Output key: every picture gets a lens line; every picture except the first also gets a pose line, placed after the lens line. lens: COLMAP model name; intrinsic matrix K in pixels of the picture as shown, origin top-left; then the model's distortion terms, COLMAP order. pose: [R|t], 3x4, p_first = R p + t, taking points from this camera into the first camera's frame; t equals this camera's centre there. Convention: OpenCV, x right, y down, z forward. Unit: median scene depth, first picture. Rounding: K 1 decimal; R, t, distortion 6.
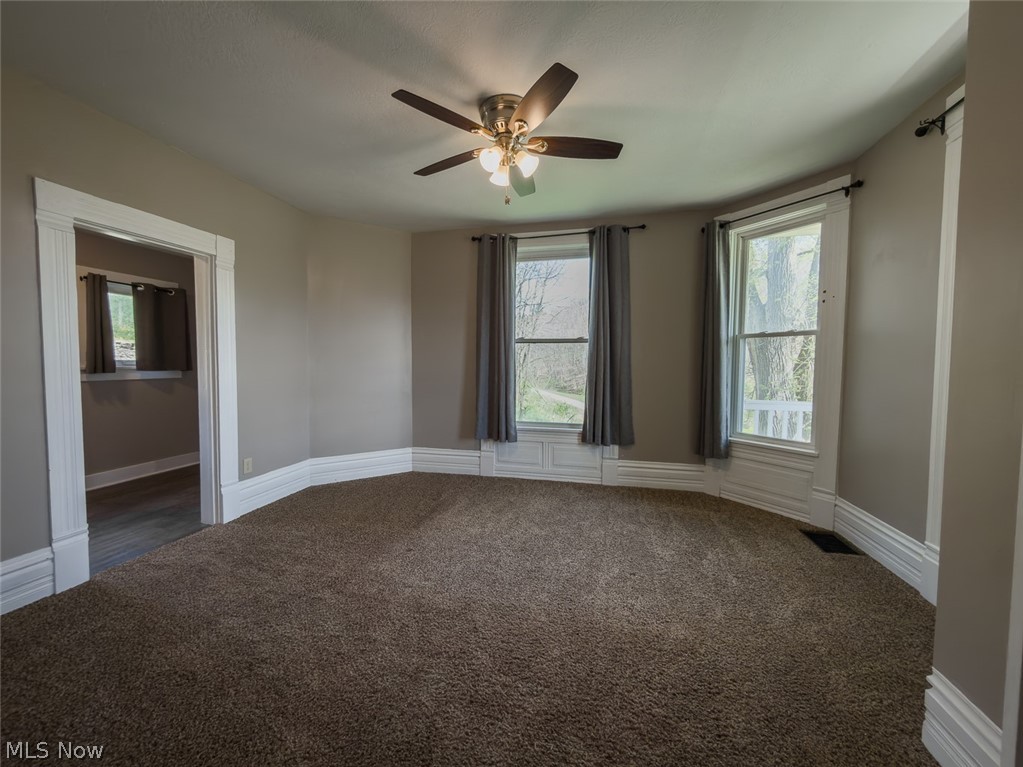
lens RADIAL K [[409.1, 0, 511.5], [0, 409.1, 383.5], [0, 0, 1]] dist [0.001045, 0.000155]
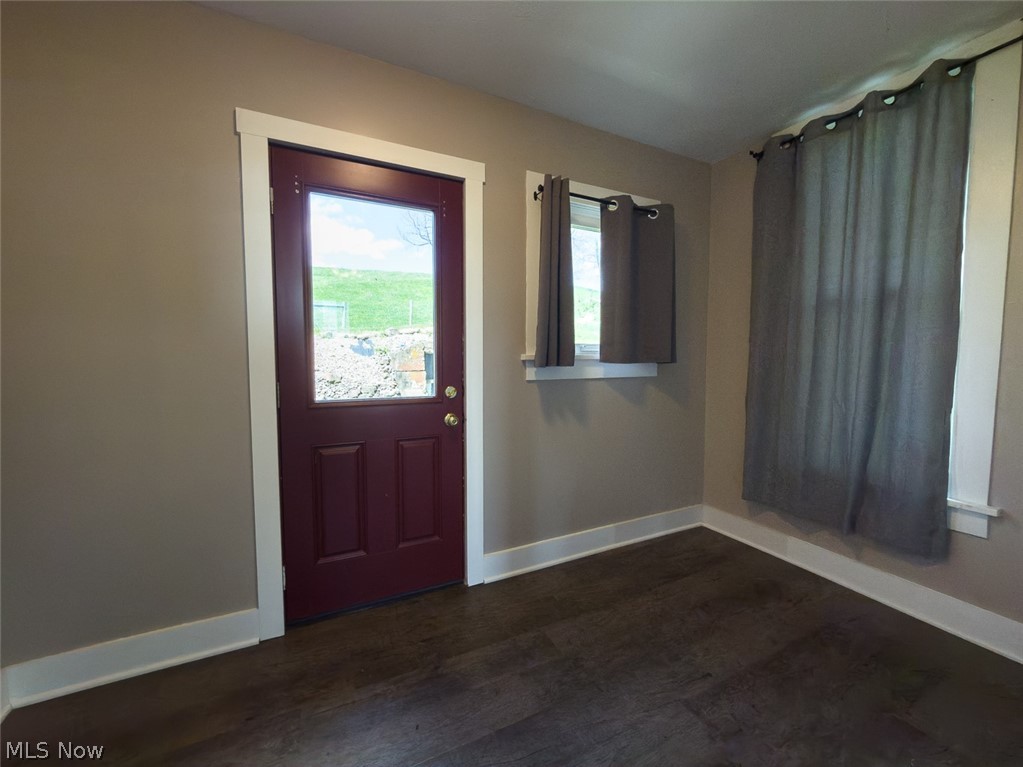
lens RADIAL K [[409.1, 0, 511.5], [0, 409.1, 383.5], [0, 0, 1]] dist [0.001045, 0.000155]
pose [[0.636834, 0.041862, -0.769864, -0.567477], [-0.031503, 0.999104, 0.028268, -0.015063], [0.770357, 0.006251, 0.637582, 0.558071]]
